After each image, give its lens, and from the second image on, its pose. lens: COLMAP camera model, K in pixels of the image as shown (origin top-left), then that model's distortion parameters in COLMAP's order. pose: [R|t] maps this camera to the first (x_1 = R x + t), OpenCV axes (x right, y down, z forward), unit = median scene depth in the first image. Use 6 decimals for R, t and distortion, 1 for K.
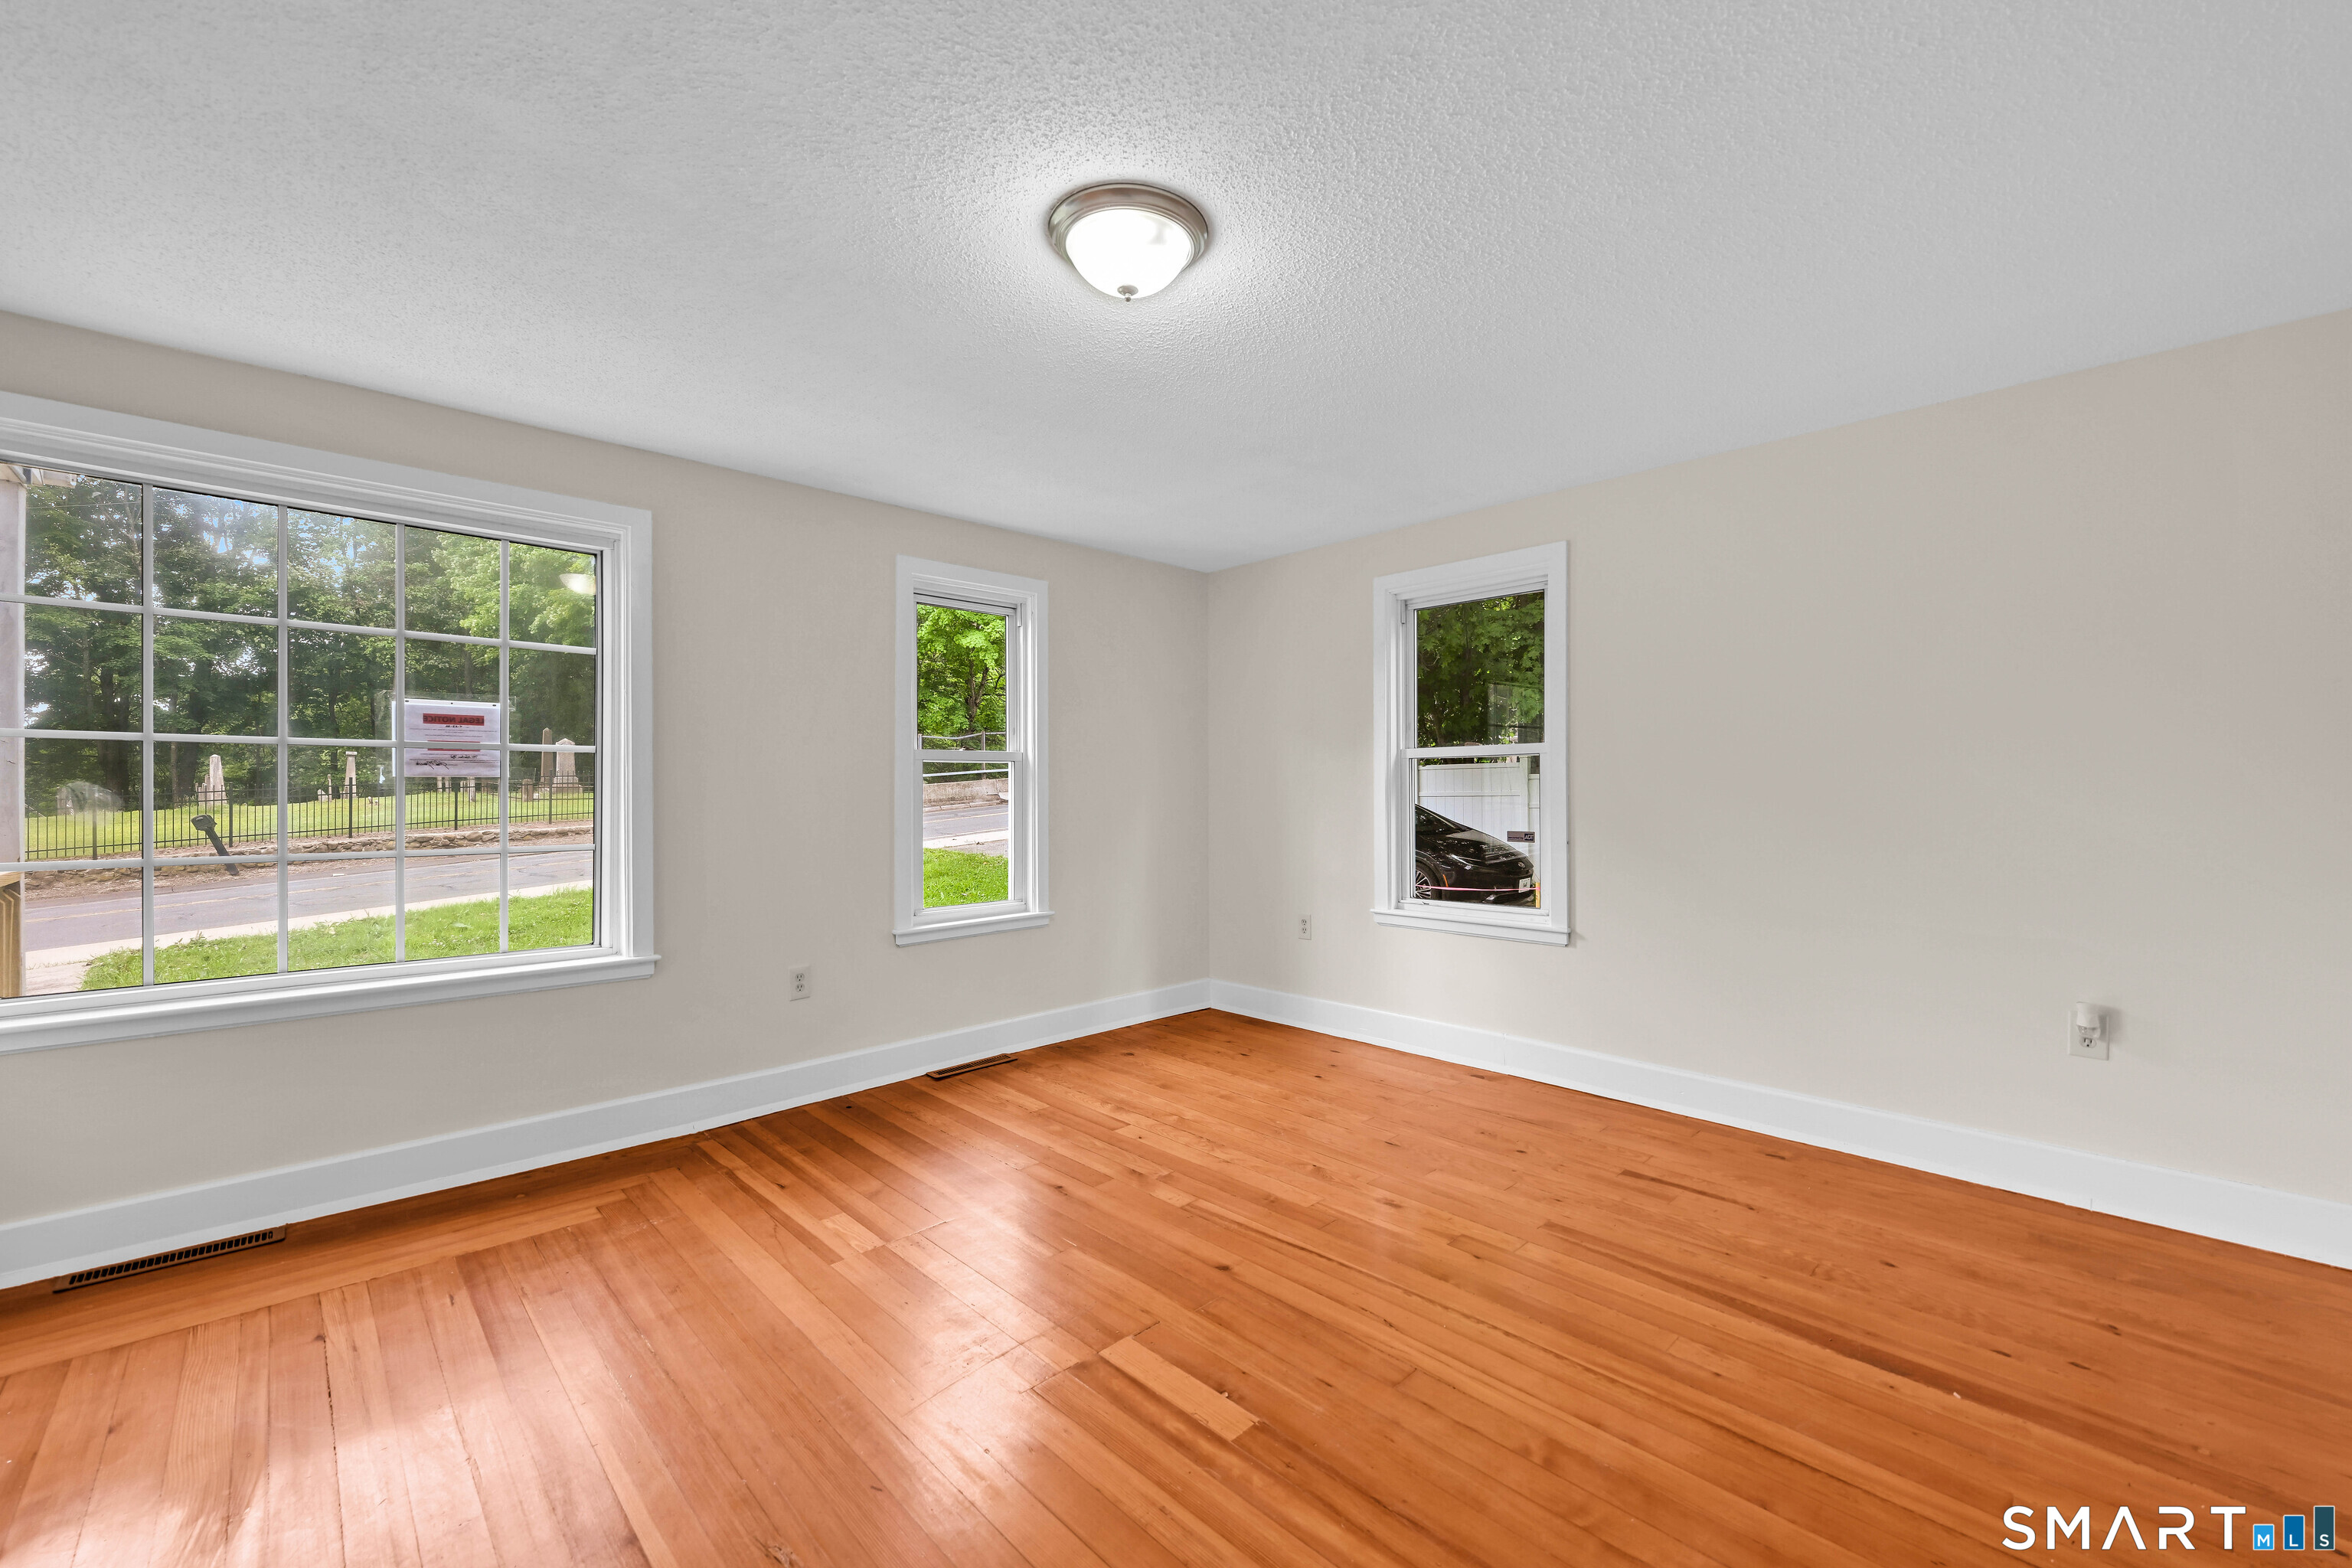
lens RADIAL K [[944.4, 0, 1195.2], [0, 944.4, 784.2], [0, 0, 1]] dist [0.000973, 0.000013]
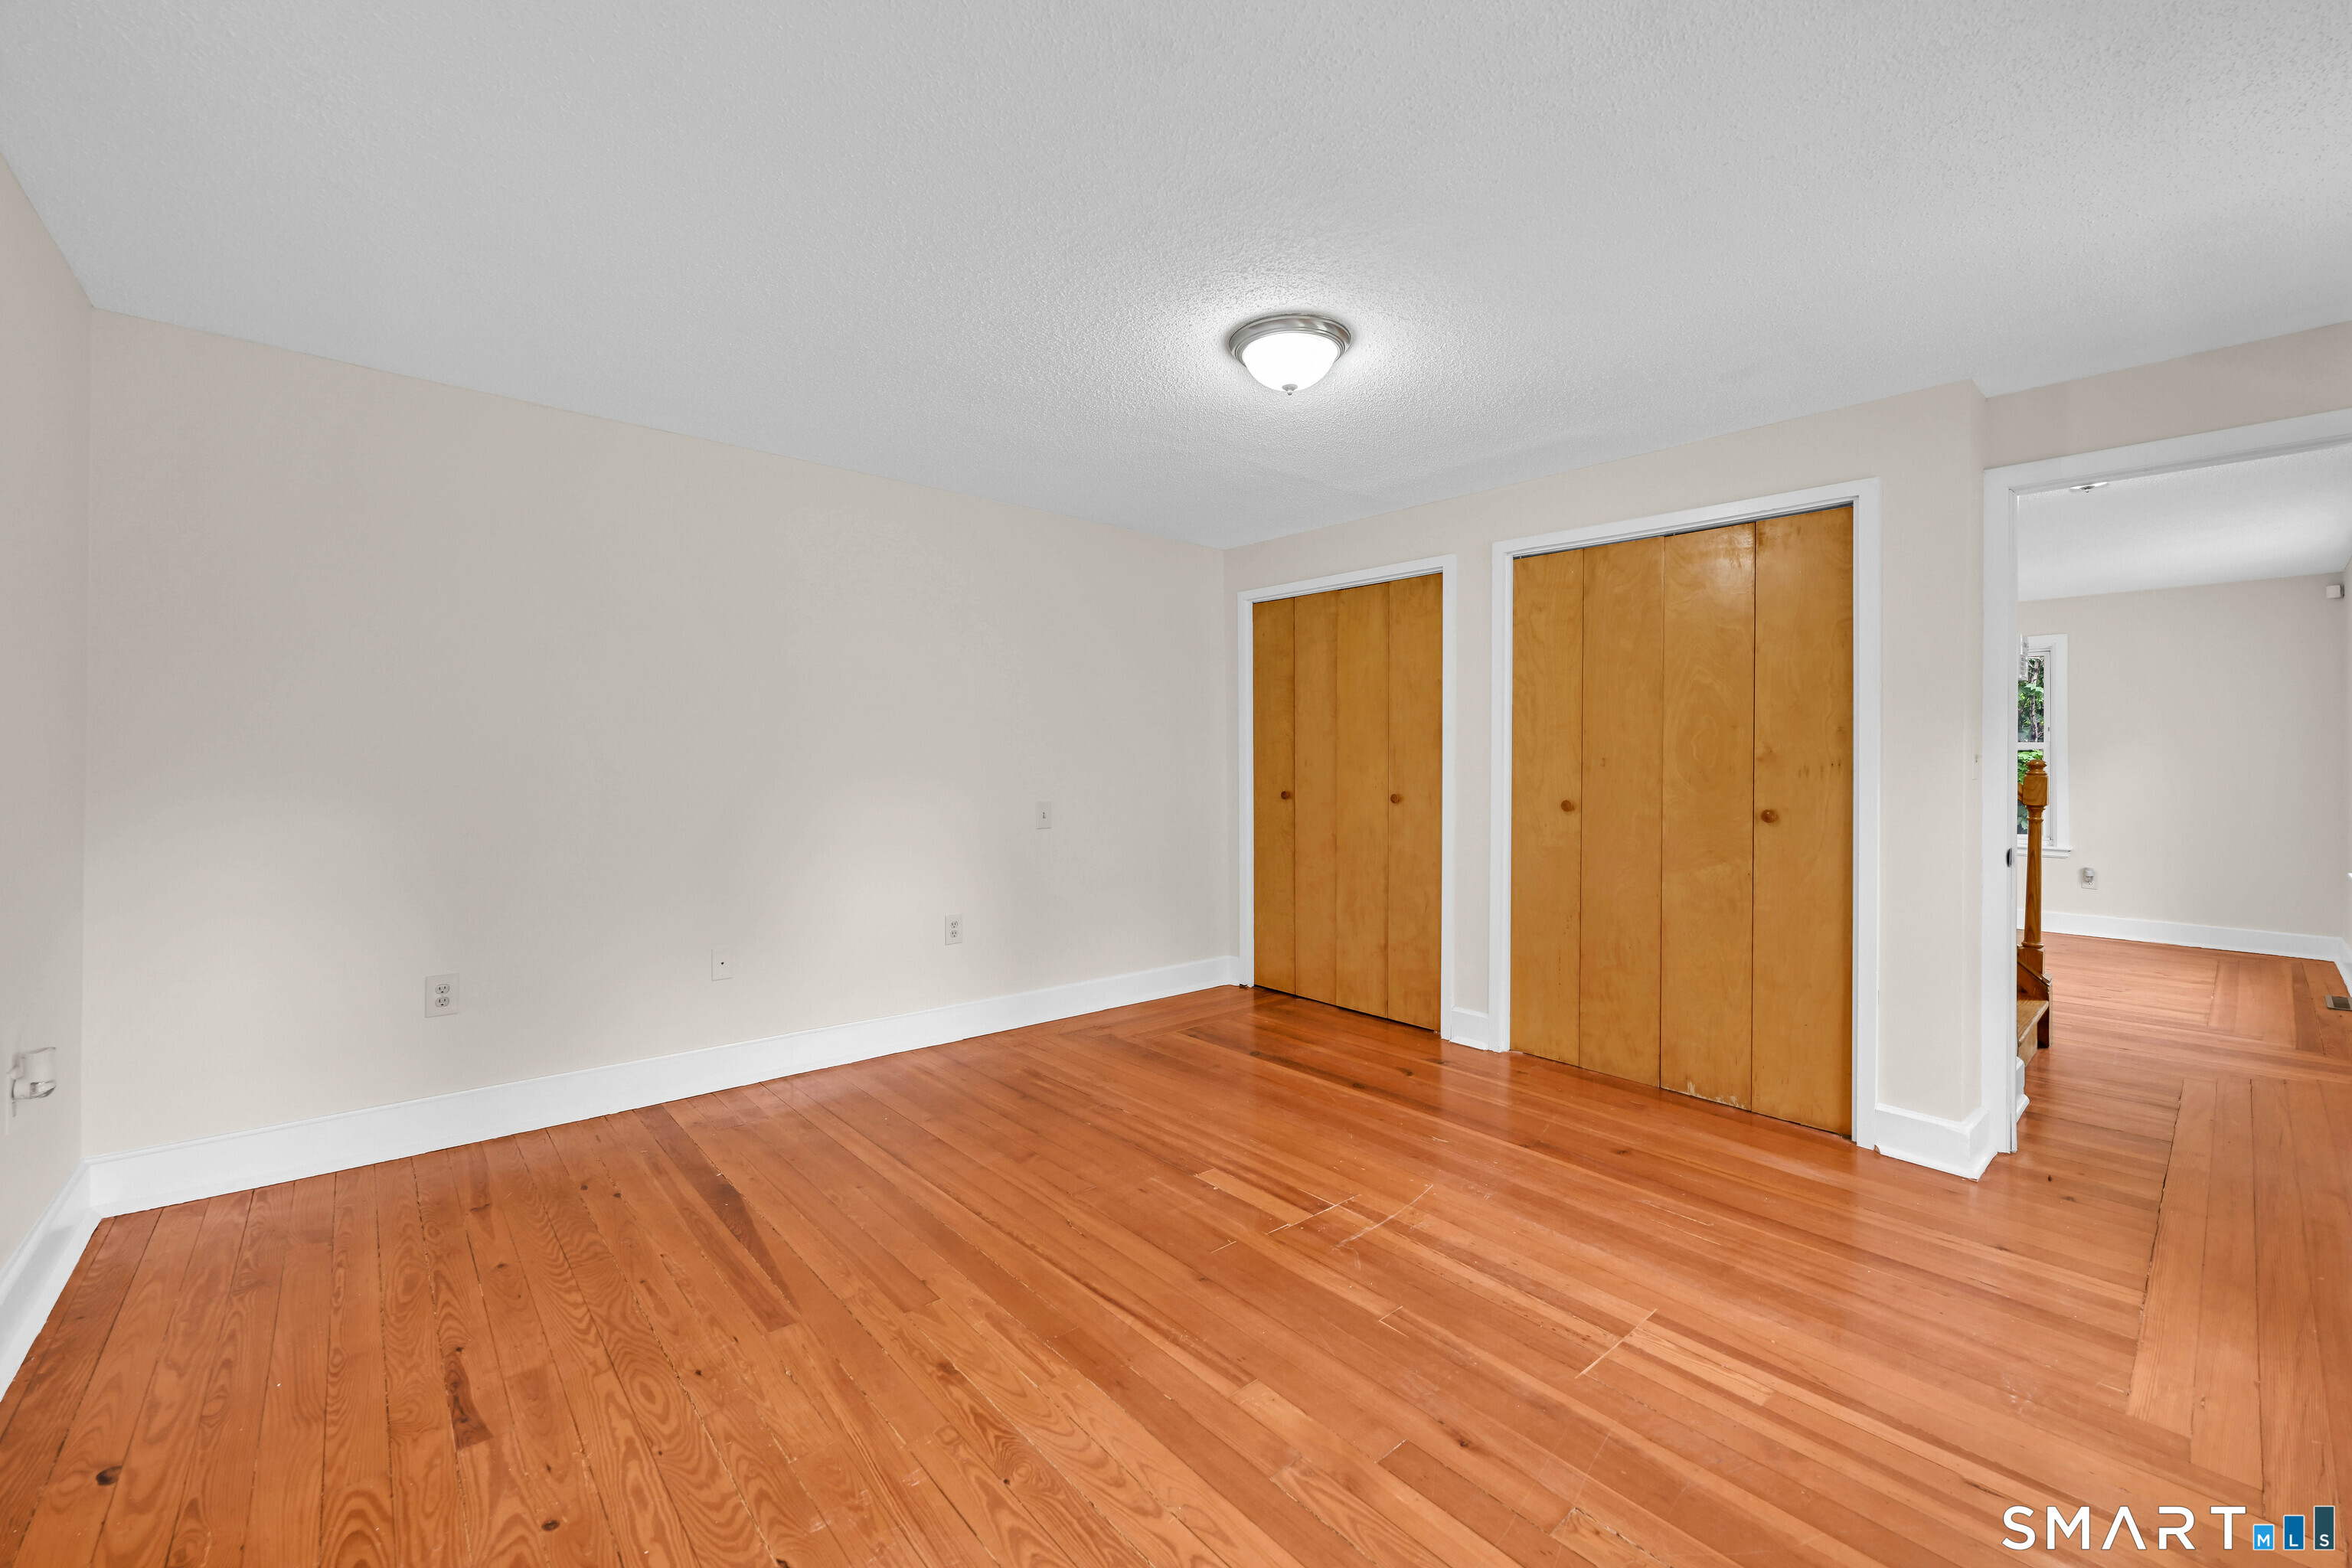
lens RADIAL K [[944.4, 0, 1195.2], [0, 944.4, 784.2], [0, 0, 1]] dist [0.000973, 0.000013]
pose [[-0.998811, -0.004387, 0.048559, -0.004349], [-0.003502, 0.999826, 0.018295, 0.006359], [-0.048631, 0.018103, -0.998653, 2.110035]]
